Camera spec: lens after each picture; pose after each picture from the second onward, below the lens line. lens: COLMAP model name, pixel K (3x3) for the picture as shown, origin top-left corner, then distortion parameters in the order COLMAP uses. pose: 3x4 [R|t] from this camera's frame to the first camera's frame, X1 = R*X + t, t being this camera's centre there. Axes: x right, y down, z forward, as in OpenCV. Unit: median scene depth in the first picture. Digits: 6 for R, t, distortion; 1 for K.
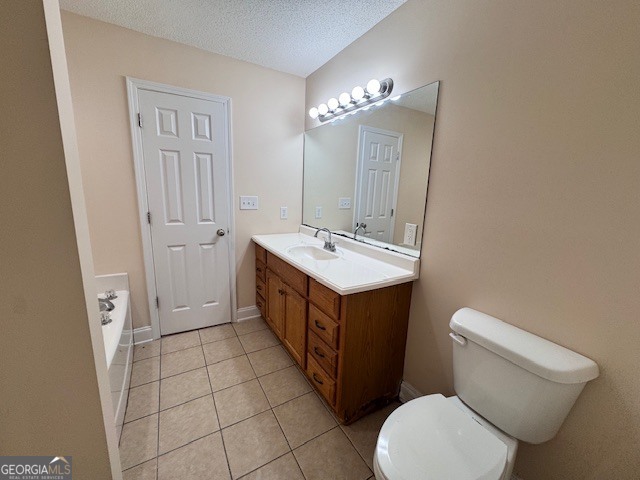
lens RADIAL K [[255.2, 0, 319.8], [0, 255.2, 237.1], [0, 0, 1]] dist [-0.000241, 0.000100]
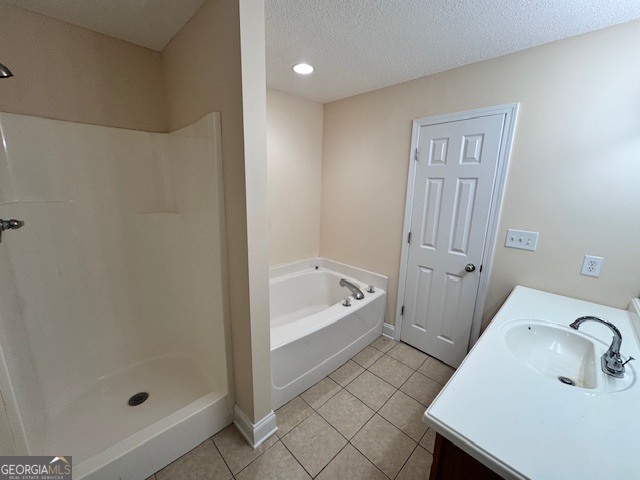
lens RADIAL K [[255.2, 0, 319.8], [0, 255.2, 237.1], [0, 0, 1]] dist [-0.000241, 0.000100]
pose [[0.243296, 0.173163, -0.954370, 0.309294], [-0.197148, 0.972225, 0.126144, -0.136119], [0.949705, 0.157461, 0.270677, 0.295112]]
